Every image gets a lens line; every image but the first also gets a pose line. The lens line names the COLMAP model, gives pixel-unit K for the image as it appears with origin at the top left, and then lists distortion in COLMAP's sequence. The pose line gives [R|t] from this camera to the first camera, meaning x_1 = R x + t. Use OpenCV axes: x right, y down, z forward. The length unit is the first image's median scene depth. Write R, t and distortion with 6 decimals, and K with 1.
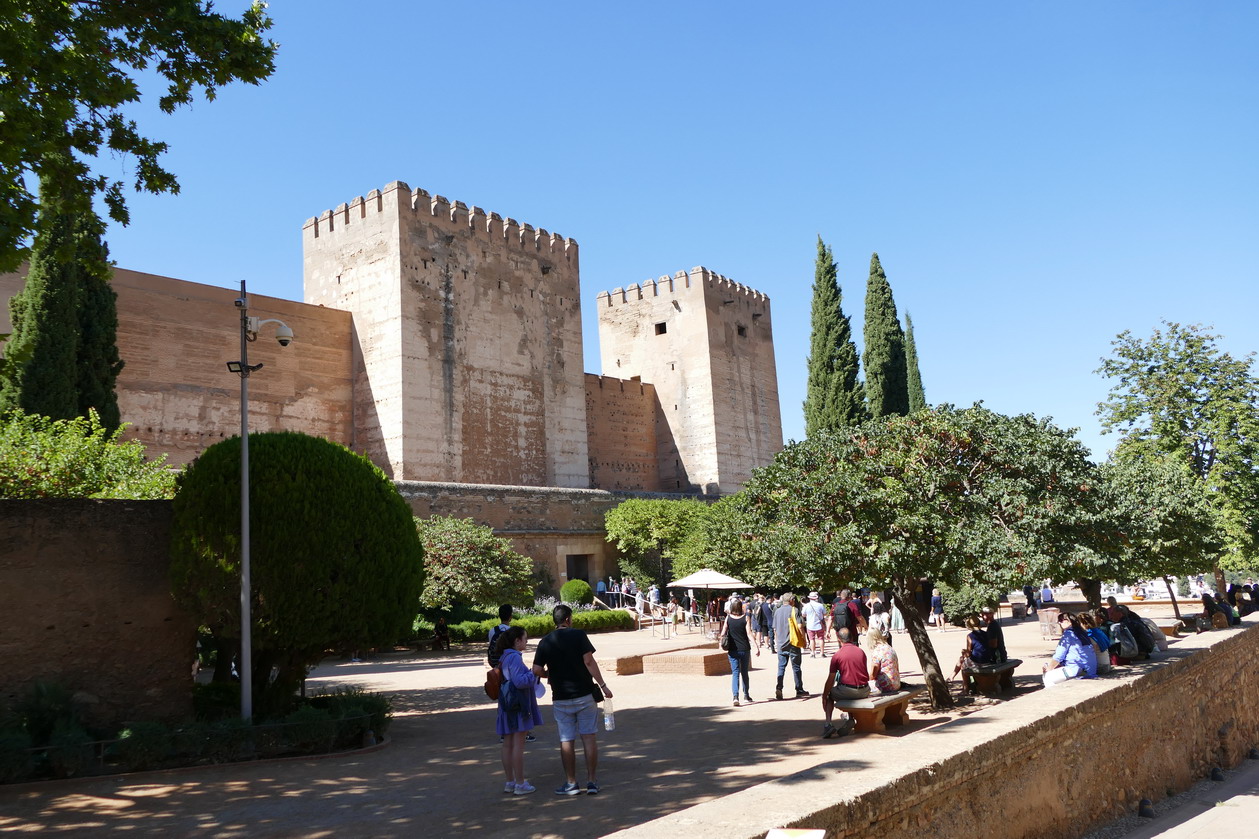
lens RADIAL K [[1033.9, 0, 629.5], [0, 1033.9, 419.5], [0, 0, 1]] dist [-0.000582, -0.000080]
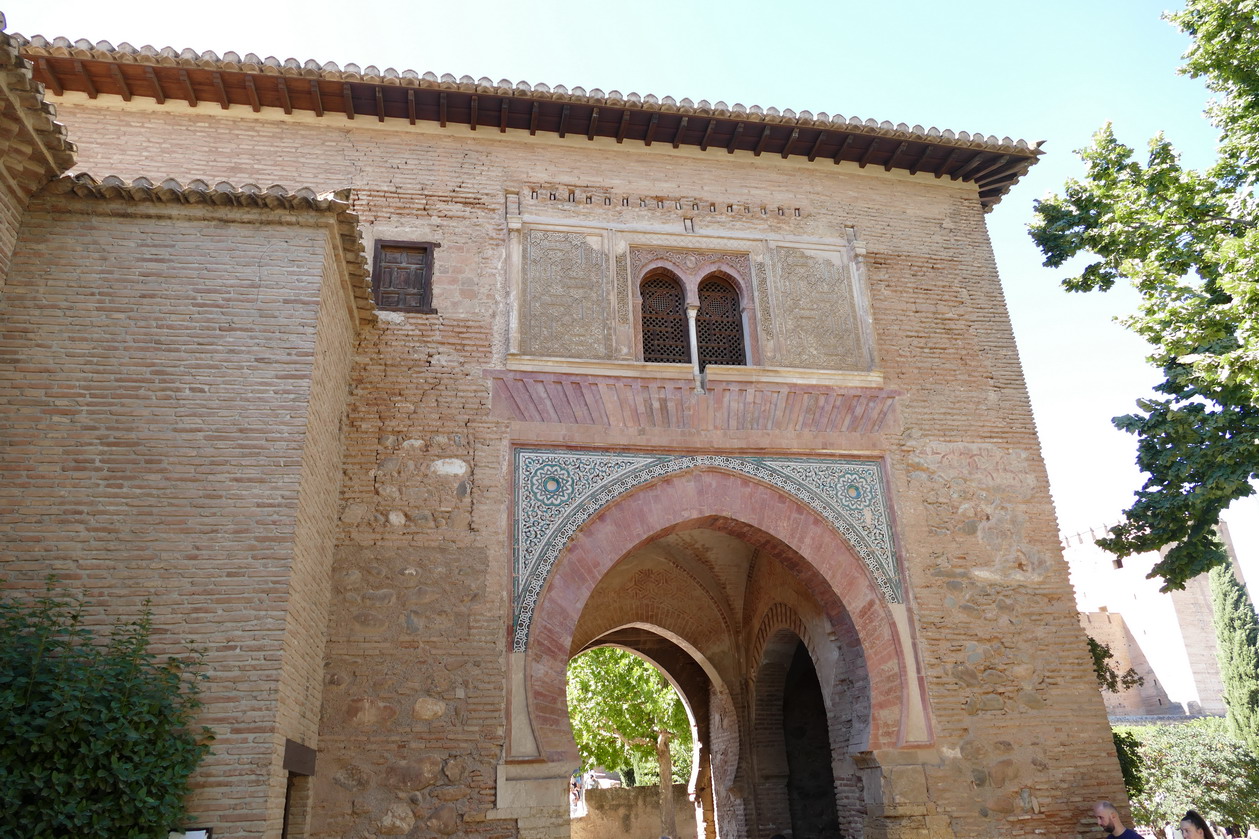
lens RADIAL K [[922.7, 0, 629.5], [0, 922.7, 419.5], [0, 0, 1]] dist [0.004666, 0.002778]
pose [[0.871933, -0.174358, -0.457528, 0.112057], [0.072087, 0.969978, -0.232265, -0.087330], [0.484289, 0.169537, 0.858325, -0.393679]]
